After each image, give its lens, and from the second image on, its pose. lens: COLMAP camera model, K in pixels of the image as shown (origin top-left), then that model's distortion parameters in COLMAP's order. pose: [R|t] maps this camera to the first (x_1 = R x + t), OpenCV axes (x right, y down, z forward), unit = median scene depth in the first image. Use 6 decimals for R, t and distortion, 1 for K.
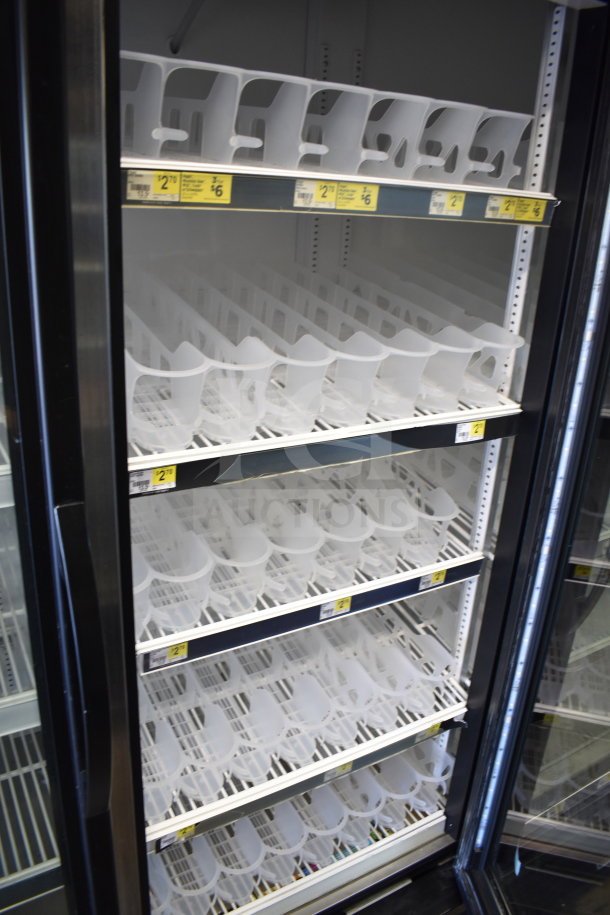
lens RADIAL K [[691.0, 0, 305.0], [0, 691.0, 457.5], [0, 0, 1]] dist [0.001349, -0.131163]
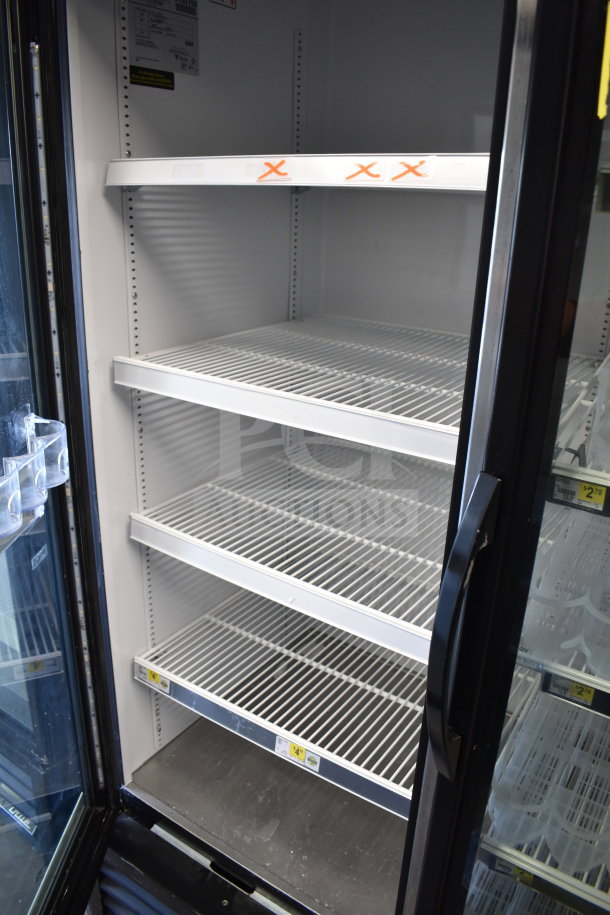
lens RADIAL K [[715.4, 0, 305.0], [0, 715.4, 457.5], [0, 0, 1]] dist [-0.040731, -0.001254]
pose [[0.414074, 0.311991, -0.855105, 0.403734], [-0.321774, 0.928940, 0.183115, -0.064566], [0.851472, 0.199328, 0.485040, 0.205573]]
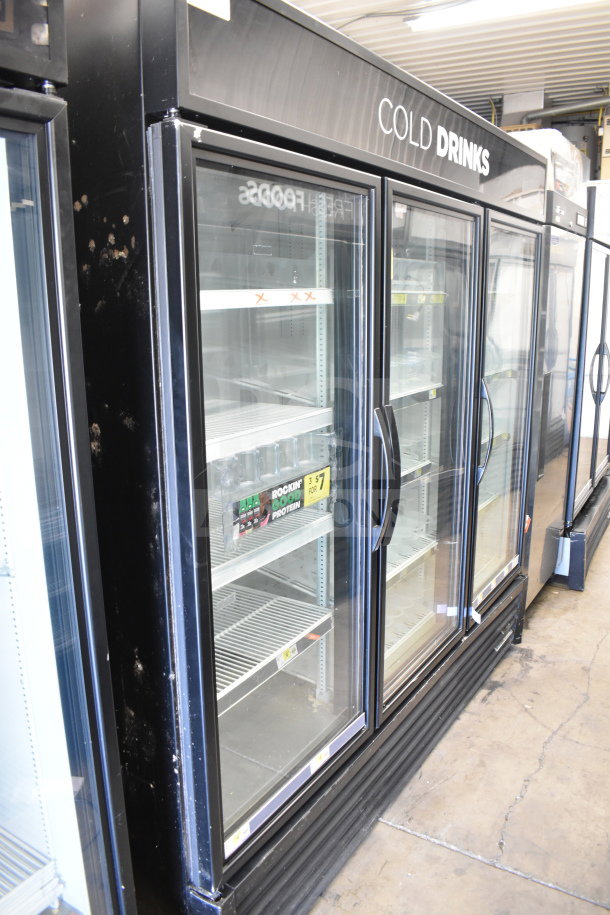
lens RADIAL K [[691.0, 0, 305.0], [0, 691.0, 457.5], [0, 0, 1]] dist [0.001349, -0.131163]
pose [[0.900682, -0.138829, 0.411703, -1.118079], [0.190826, 0.977691, -0.087784, 0.288993], [-0.390331, 0.157629, 0.907080, -0.877723]]
